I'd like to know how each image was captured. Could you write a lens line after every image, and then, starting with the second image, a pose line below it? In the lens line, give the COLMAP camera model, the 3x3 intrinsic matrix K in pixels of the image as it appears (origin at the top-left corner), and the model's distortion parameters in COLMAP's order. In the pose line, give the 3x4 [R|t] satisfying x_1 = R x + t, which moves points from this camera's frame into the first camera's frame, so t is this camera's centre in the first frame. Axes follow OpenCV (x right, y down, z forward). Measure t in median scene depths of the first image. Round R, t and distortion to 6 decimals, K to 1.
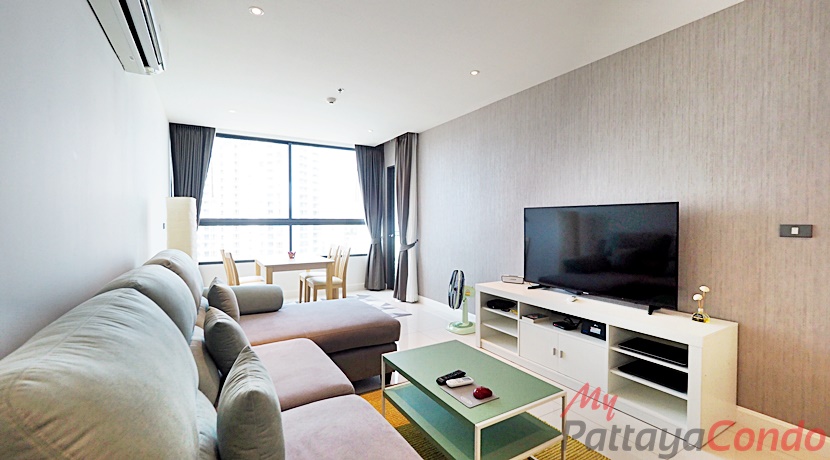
lens RADIAL K [[347.0, 0, 400.0], [0, 347.0, 224.9], [0, 0, 1]] dist [-0.004997, -0.001511]
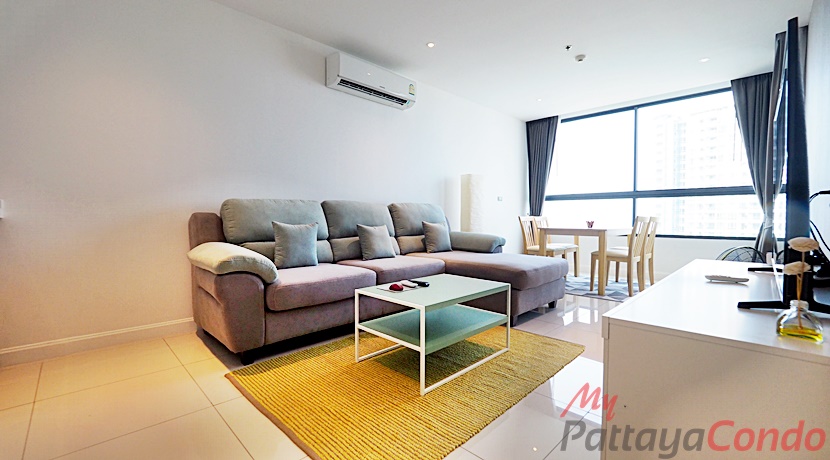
lens RADIAL K [[347.0, 0, 404.6], [0, 347.0, 224.8], [0, 0, 1]] dist [-0.004997, -0.001511]
pose [[0.263313, 0.025452, -0.964375, 0.476134], [-0.012218, 0.999660, 0.023047, 0.067511], [0.964633, 0.005714, 0.263535, 0.214130]]
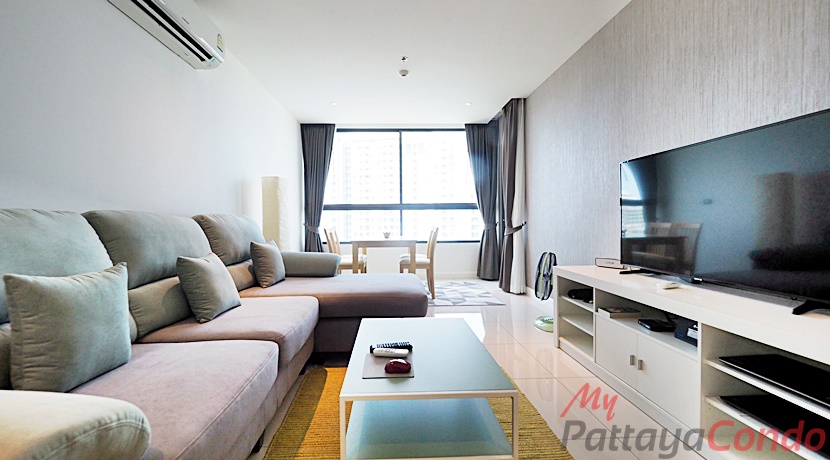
lens RADIAL K [[347.0, 0, 398.2], [0, 347.0, 223.5], [0, 0, 1]] dist [-0.004997, -0.001511]
pose [[0.885545, -0.001453, -0.464552, 0.184913], [0.000970, 0.999999, -0.001279, 0.050528], [0.464554, 0.000682, 0.885545, 0.095801]]
